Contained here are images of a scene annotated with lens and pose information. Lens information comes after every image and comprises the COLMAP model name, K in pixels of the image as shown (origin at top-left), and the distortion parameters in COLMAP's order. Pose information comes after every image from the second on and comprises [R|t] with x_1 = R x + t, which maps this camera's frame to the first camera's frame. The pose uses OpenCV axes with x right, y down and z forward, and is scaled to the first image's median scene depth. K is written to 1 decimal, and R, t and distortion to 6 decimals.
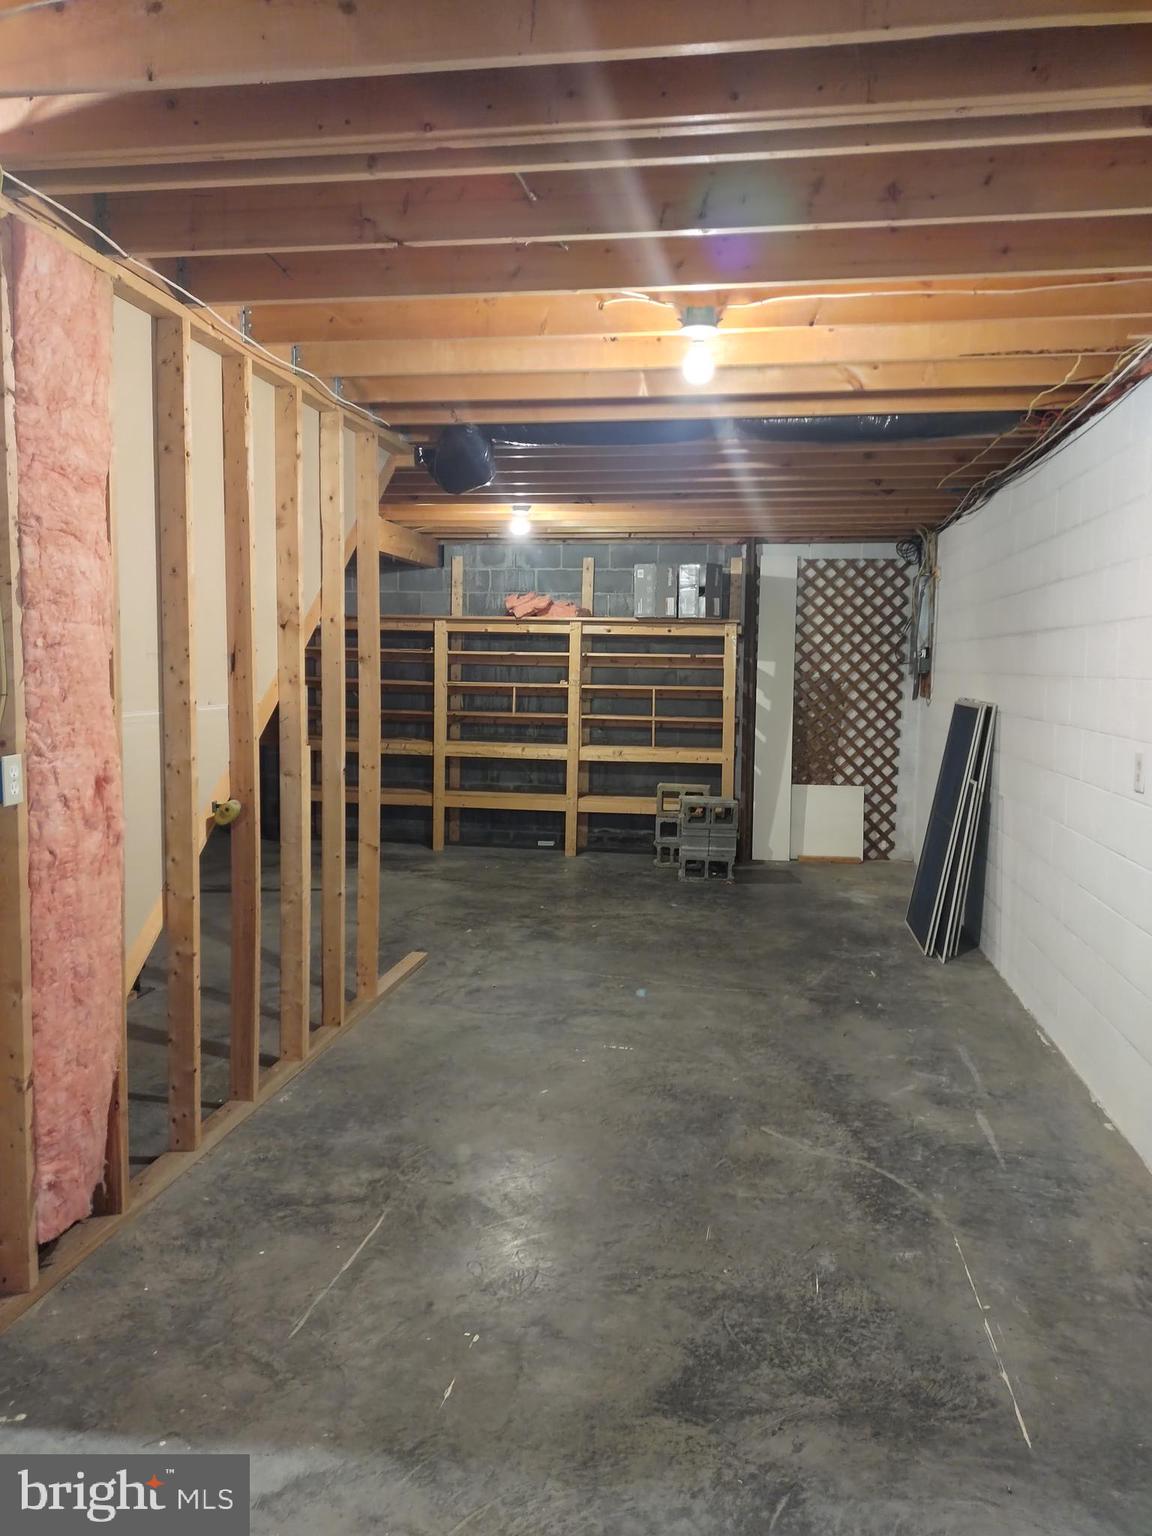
lens RADIAL K [[1142.6, 0, 583.5], [0, 1142.6, 761.8], [0, 0, 1]] dist [0.076685, -0.118027]
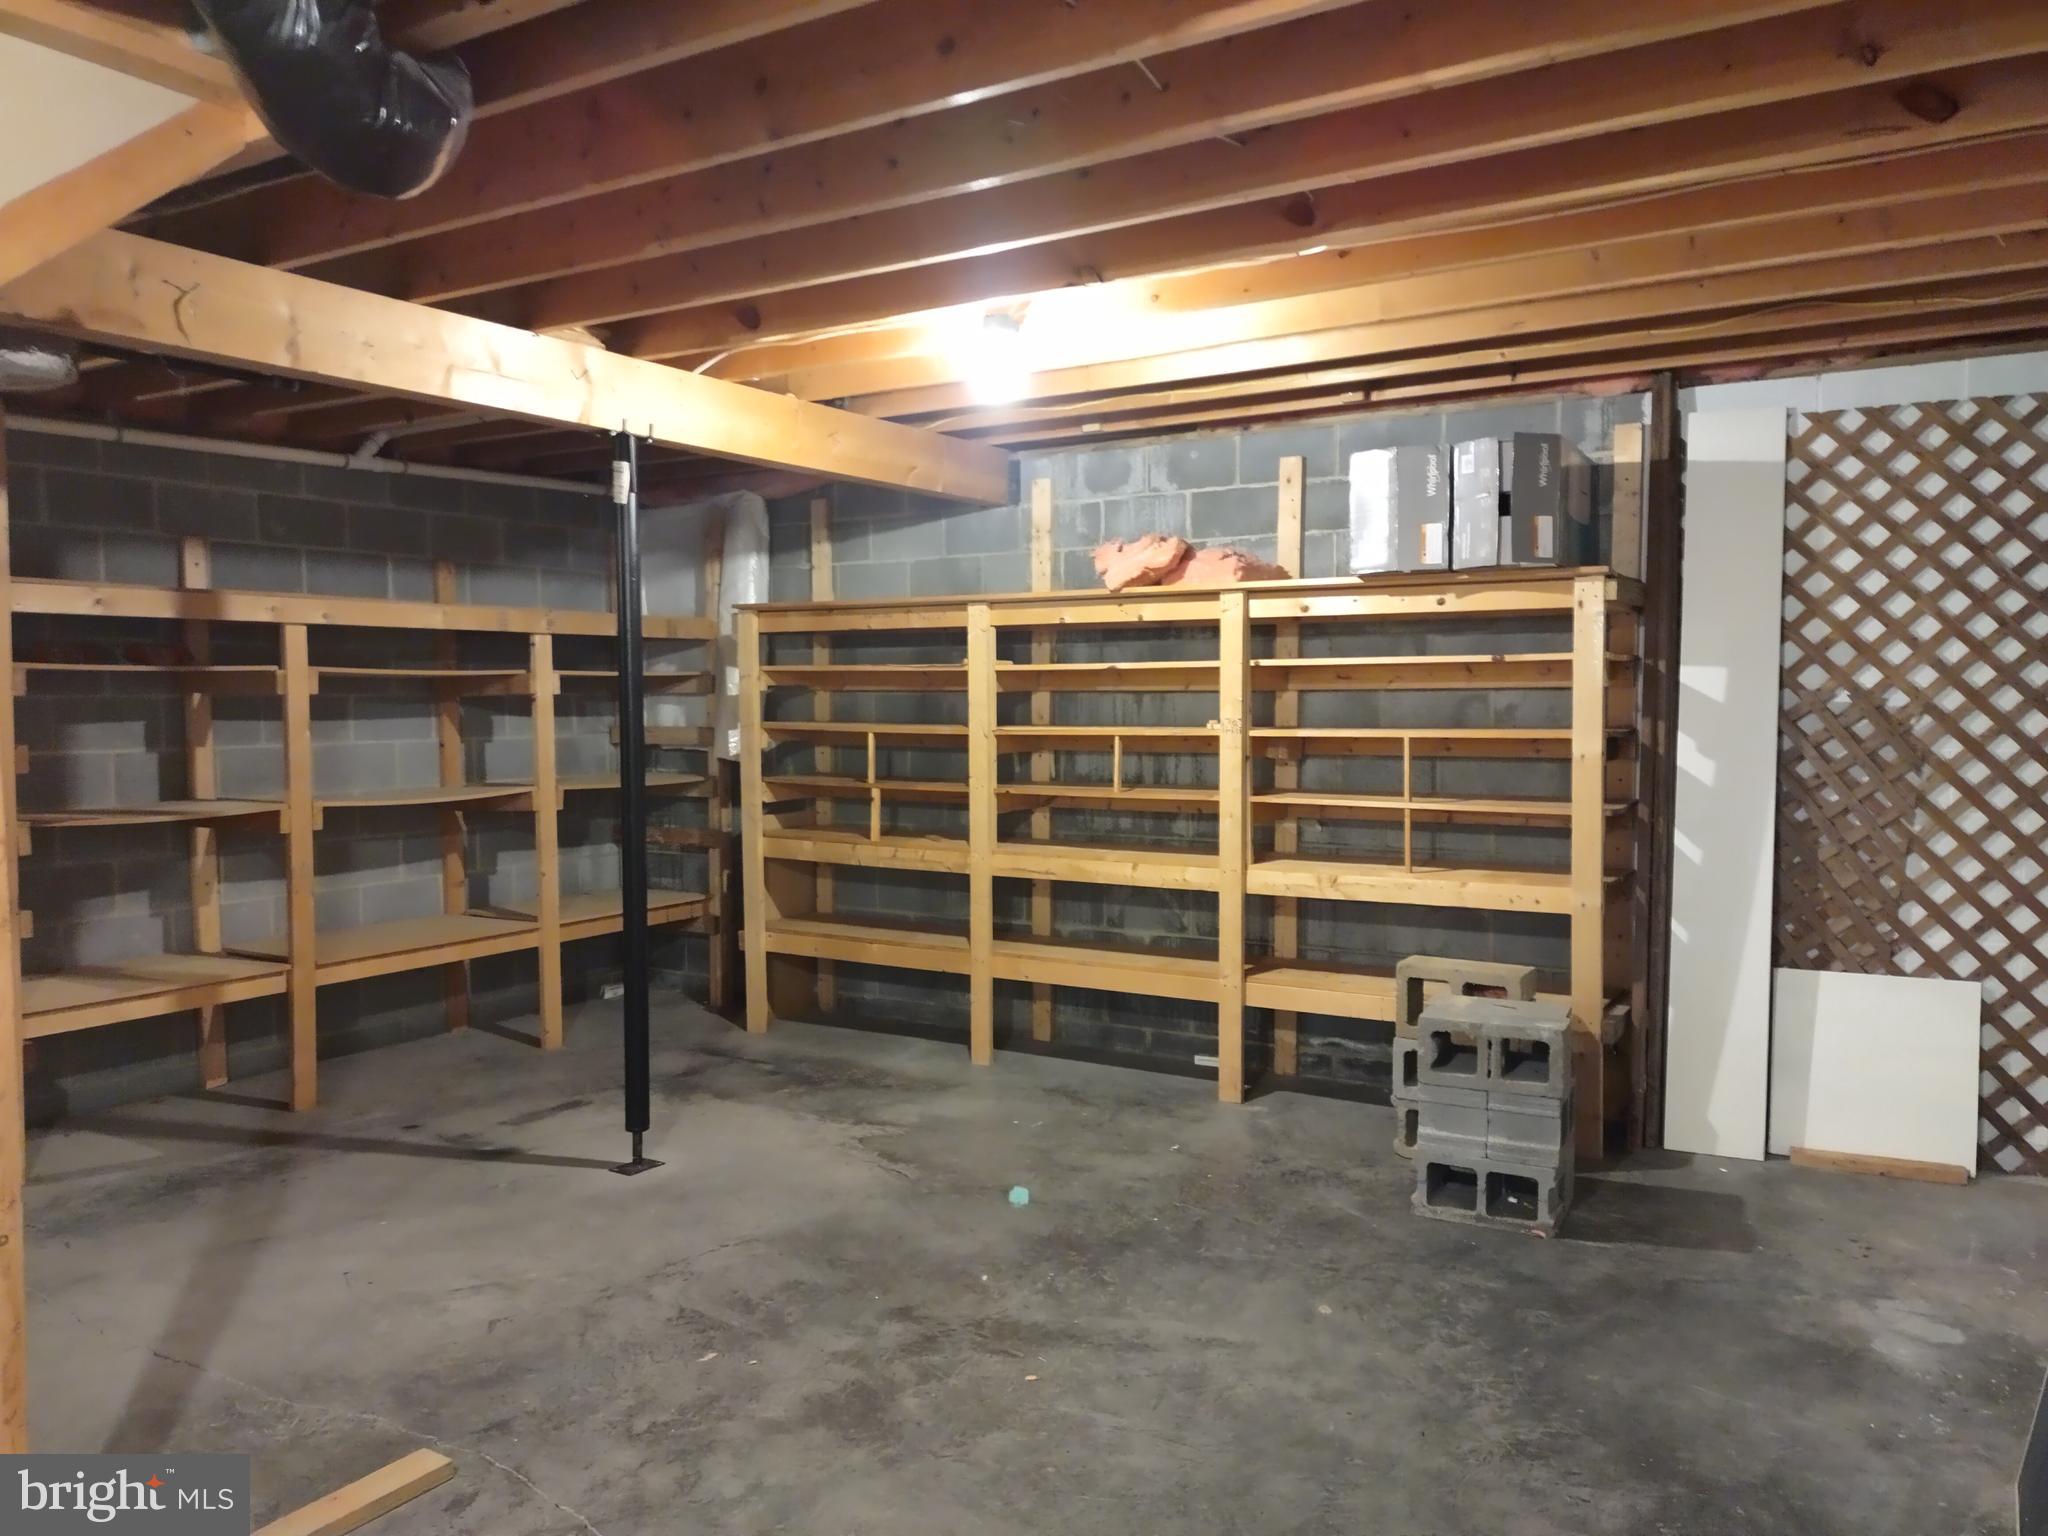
lens RADIAL K [[1523.5, 0, 1014.3], [0, 1523.5, 781.5], [0, 0, 1]] dist [0.076685, -0.118027]
pose [[0.920956, 0.001200, -0.389664, 0.147562], [-0.014584, 0.999401, -0.031391, -0.025370], [0.389393, 0.034592, 0.920422, 0.394420]]
